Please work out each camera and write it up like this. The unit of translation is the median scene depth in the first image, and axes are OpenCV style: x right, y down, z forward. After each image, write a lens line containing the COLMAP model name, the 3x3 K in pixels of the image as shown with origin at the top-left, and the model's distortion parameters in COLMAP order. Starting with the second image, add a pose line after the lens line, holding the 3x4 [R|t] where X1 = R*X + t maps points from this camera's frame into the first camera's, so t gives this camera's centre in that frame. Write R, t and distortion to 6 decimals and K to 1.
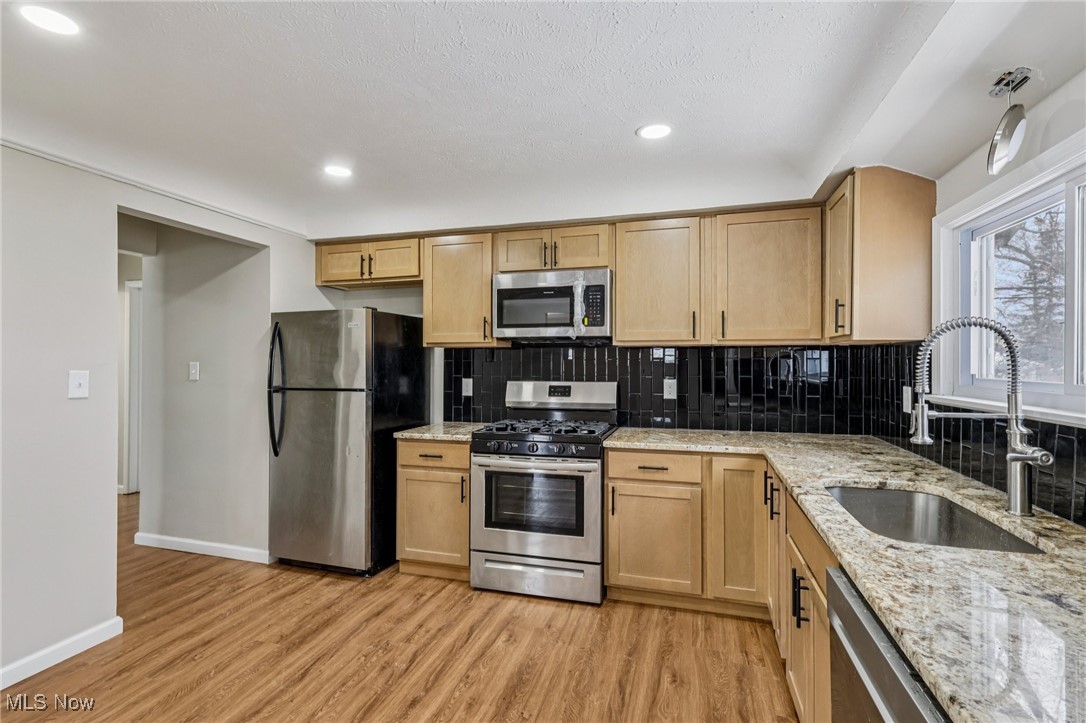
lens RADIAL K [[502.0, 0, 543.0], [0, 502.0, 361.5], [0, 0, 1]] dist [-0.004496, -0.000832]
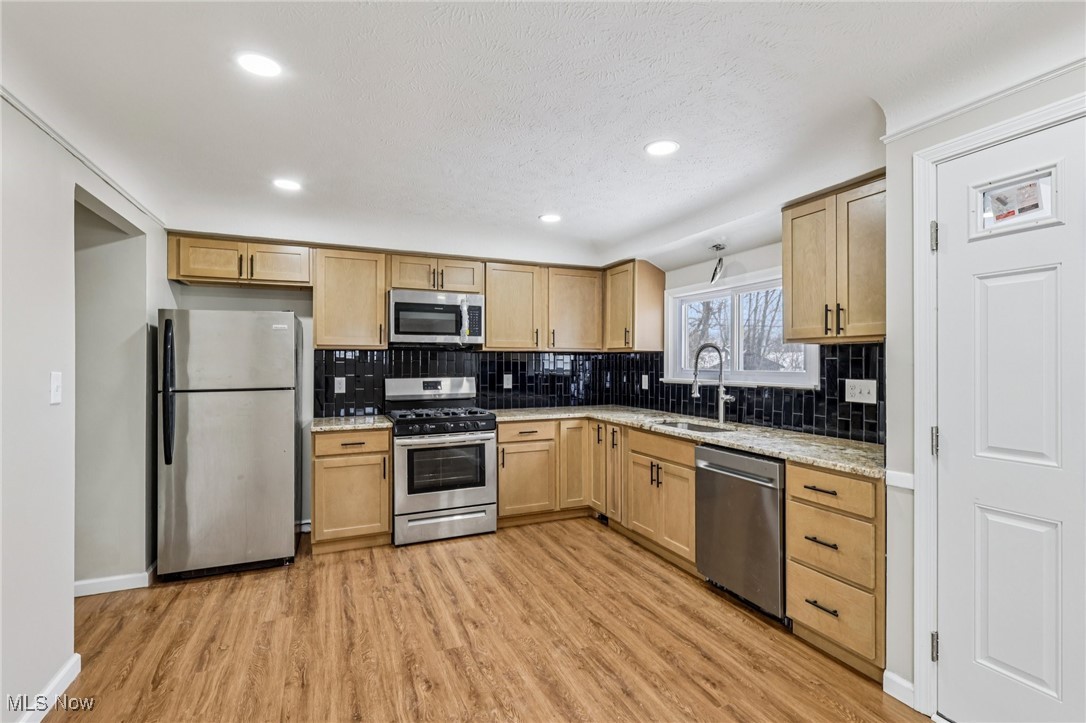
lens RADIAL K [[502.8, 0, 535.9], [0, 502.8, 363.1], [0, 0, 1]] dist [0.003049, 0.000604]
pose [[0.770320, -0.001900, 0.637654, -0.701892], [0.001041, 0.999998, 0.001722, 0.001050], [-0.637656, -0.000662, 0.770321, -0.176090]]
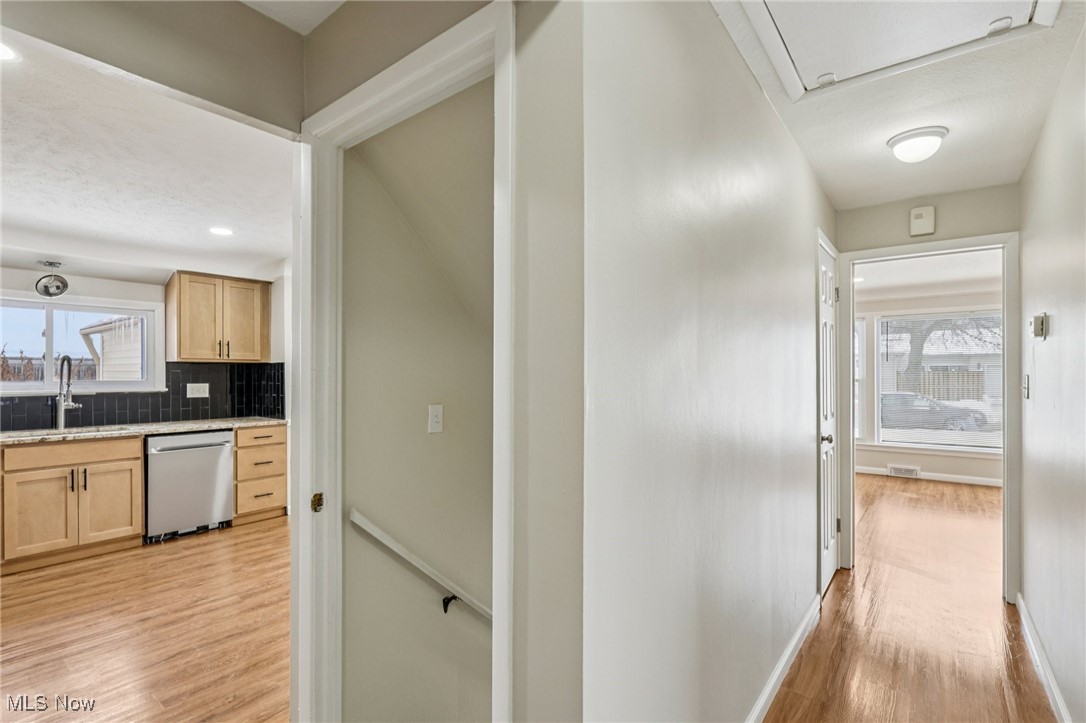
lens RADIAL K [[510.4, 0, 545.2], [0, 510.4, 375.6], [0, 0, 1]] dist [-0.000471, -0.000306]
pose [[-0.933753, 0.000374, 0.357919, -1.267635], [0.001312, 0.999996, 0.002378, 0.006676], [-0.357917, 0.002690, -0.933750, 1.353836]]
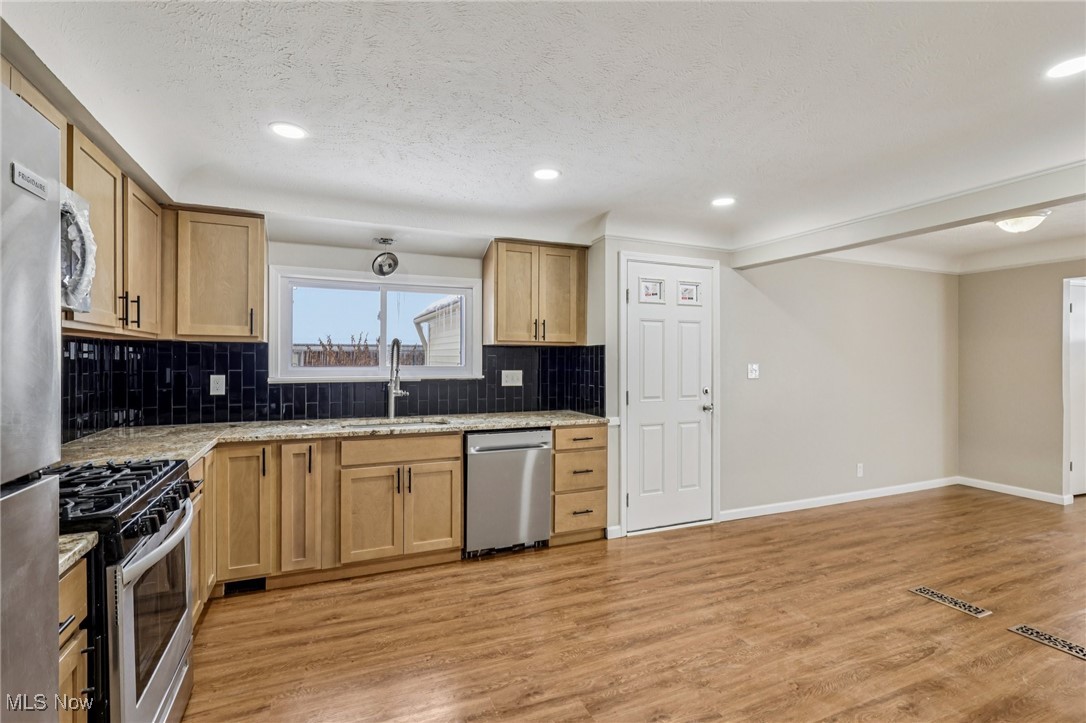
lens RADIAL K [[513.2, 0, 543.0], [0, 513.2, 361.5], [0, 0, 1]] dist [-0.000138, -0.000652]
pose [[-0.648383, -0.006066, 0.761290, -0.765489], [-0.004488, 0.999981, 0.004145, 0.003916], [-0.761301, -0.000729, -0.648398, 1.074205]]
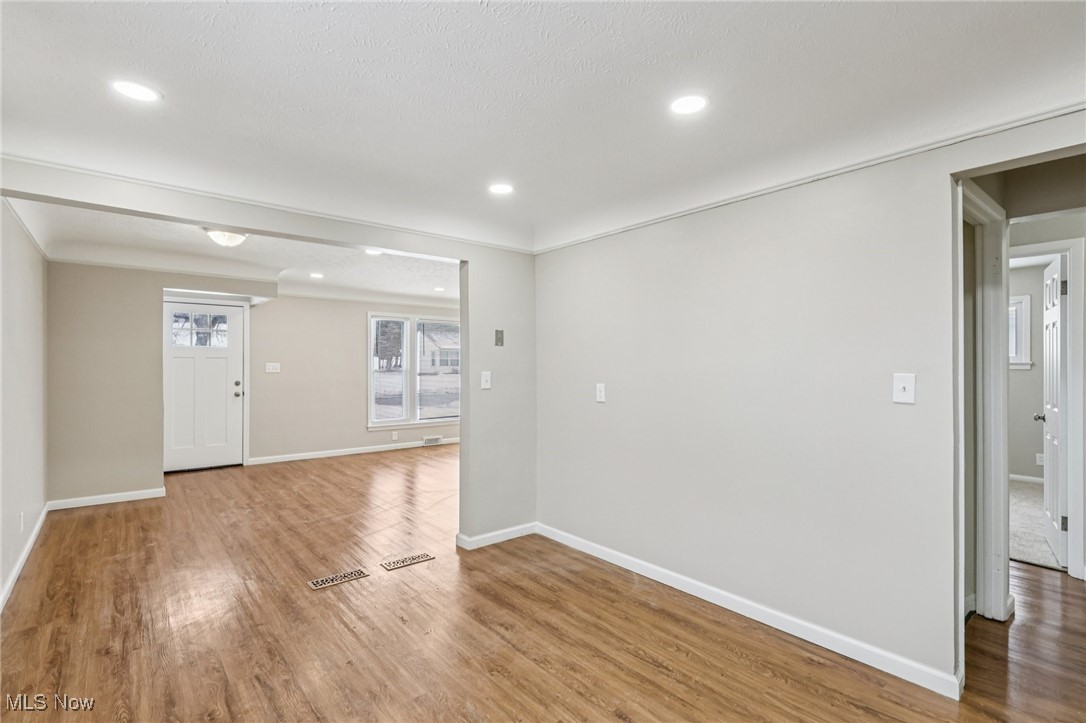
lens RADIAL K [[513.2, 0, 543.0], [0, 513.2, 361.5], [0, 0, 1]] dist [-0.000138, -0.000652]
pose [[-0.557651, -0.007132, -0.830045, 0.196779], [-0.002710, 0.999973, -0.006771, 0.003291], [0.830071, -0.001526, -0.557656, 0.809272]]
